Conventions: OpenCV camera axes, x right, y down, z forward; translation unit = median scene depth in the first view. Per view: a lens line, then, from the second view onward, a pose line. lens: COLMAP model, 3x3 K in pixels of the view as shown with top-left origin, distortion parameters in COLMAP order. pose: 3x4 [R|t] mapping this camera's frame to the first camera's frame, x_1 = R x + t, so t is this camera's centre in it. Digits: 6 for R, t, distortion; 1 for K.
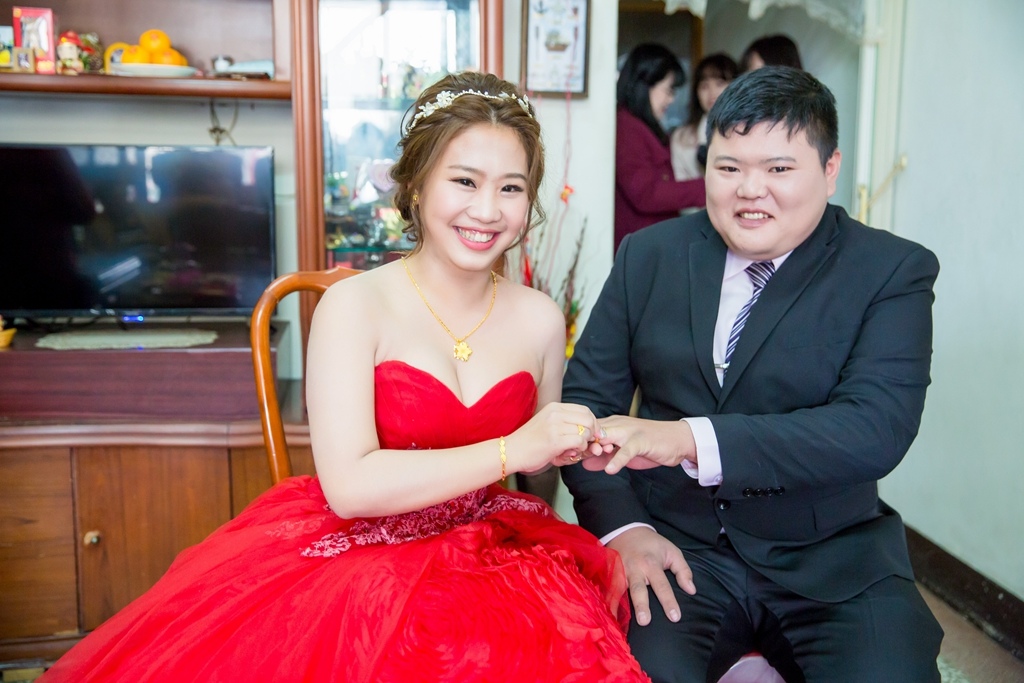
lens RADIAL K [[1050.2, 0, 467.2], [0, 1050.2, 328.5], [0, 0, 1]] dist [-0.000655, -0.026755]
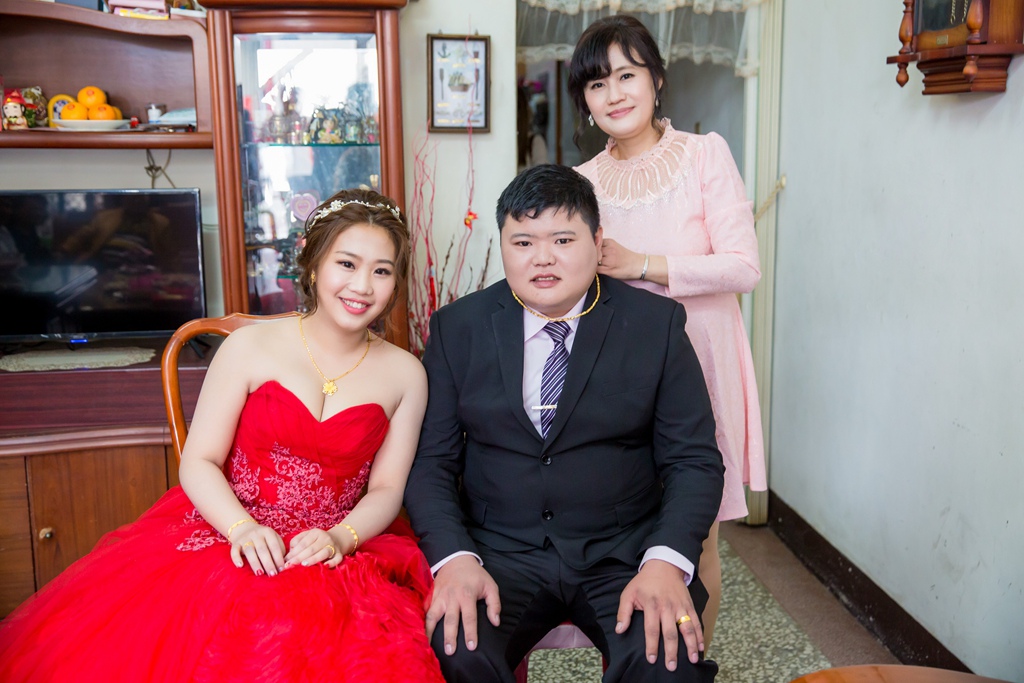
lens RADIAL K [[1077.4, 0, 483.2], [0, 1077.4, 338.4], [0, 0, 1]] dist [0.008078, 0.020463]
pose [[0.999694, -0.013517, 0.020703, 0.099212], [0.012845, 0.999397, 0.032266, -0.045672], [-0.021126, -0.031990, 0.999265, -0.185457]]
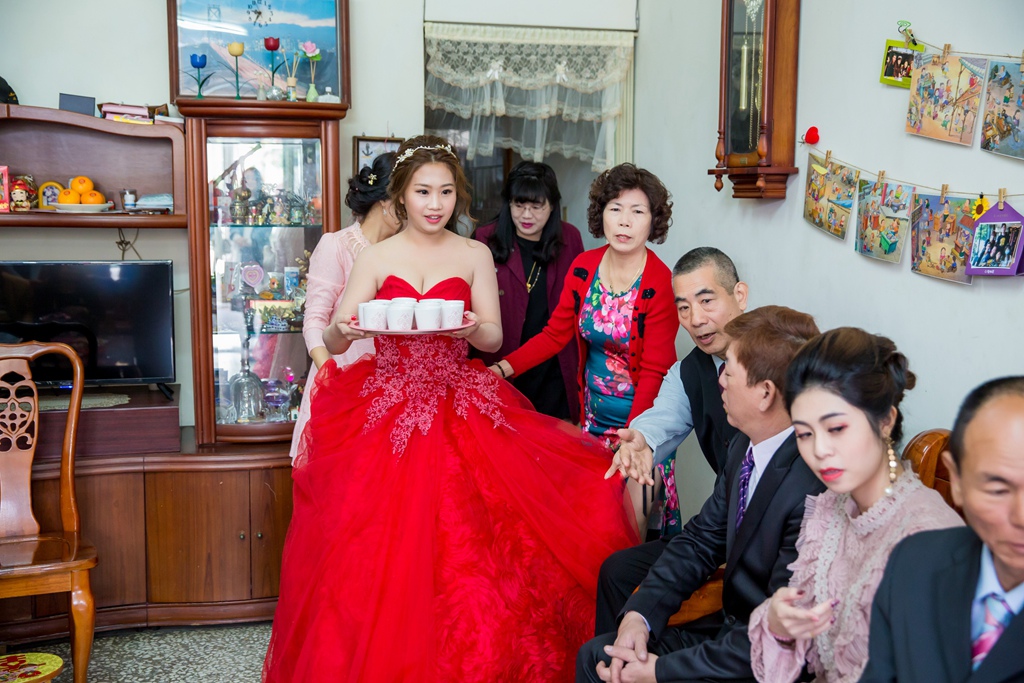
lens RADIAL K [[1096.4, 0, 512.0], [0, 1096.4, 341.5], [0, 0, 1]] dist [0.021740, 0.015587]
pose [[0.984429, -0.017106, 0.174949, 0.001134], [0.021950, 0.999426, -0.025791, -0.018814], [-0.174407, 0.029229, 0.984240, -0.518172]]
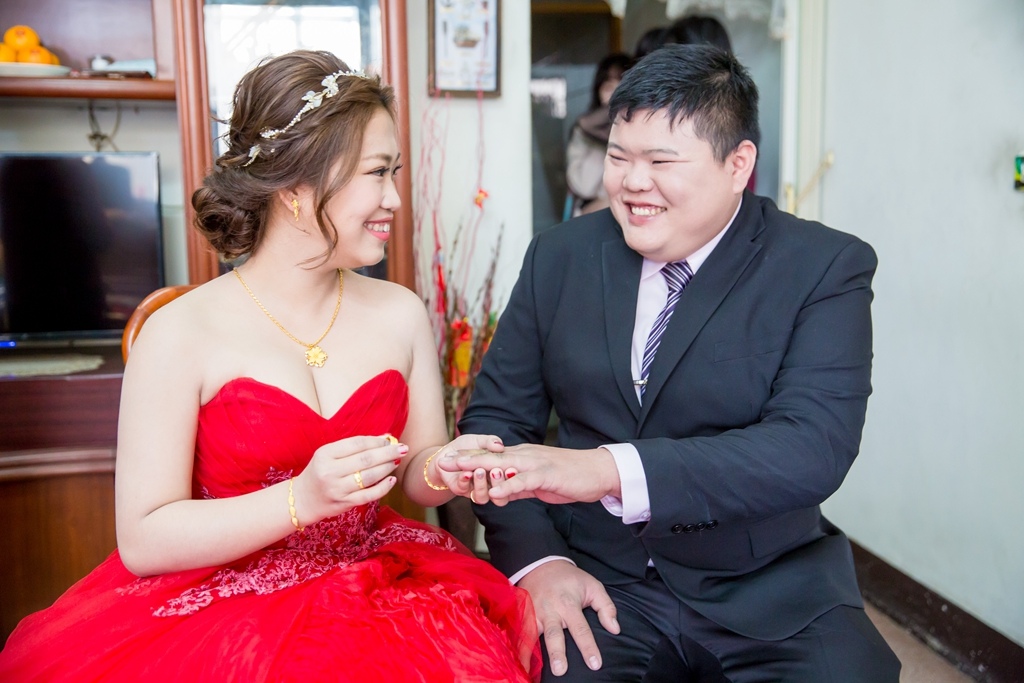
lens RADIAL K [[1065.3, 0, 462.0], [0, 1065.3, 337.9], [0, 0, 1]] dist [-0.000955, 0.009880]
pose [[0.997843, -0.028203, 0.059271, 0.021031], [0.028593, 0.999575, -0.005750, 0.001962], [-0.059084, 0.007432, 0.998225, 0.058469]]
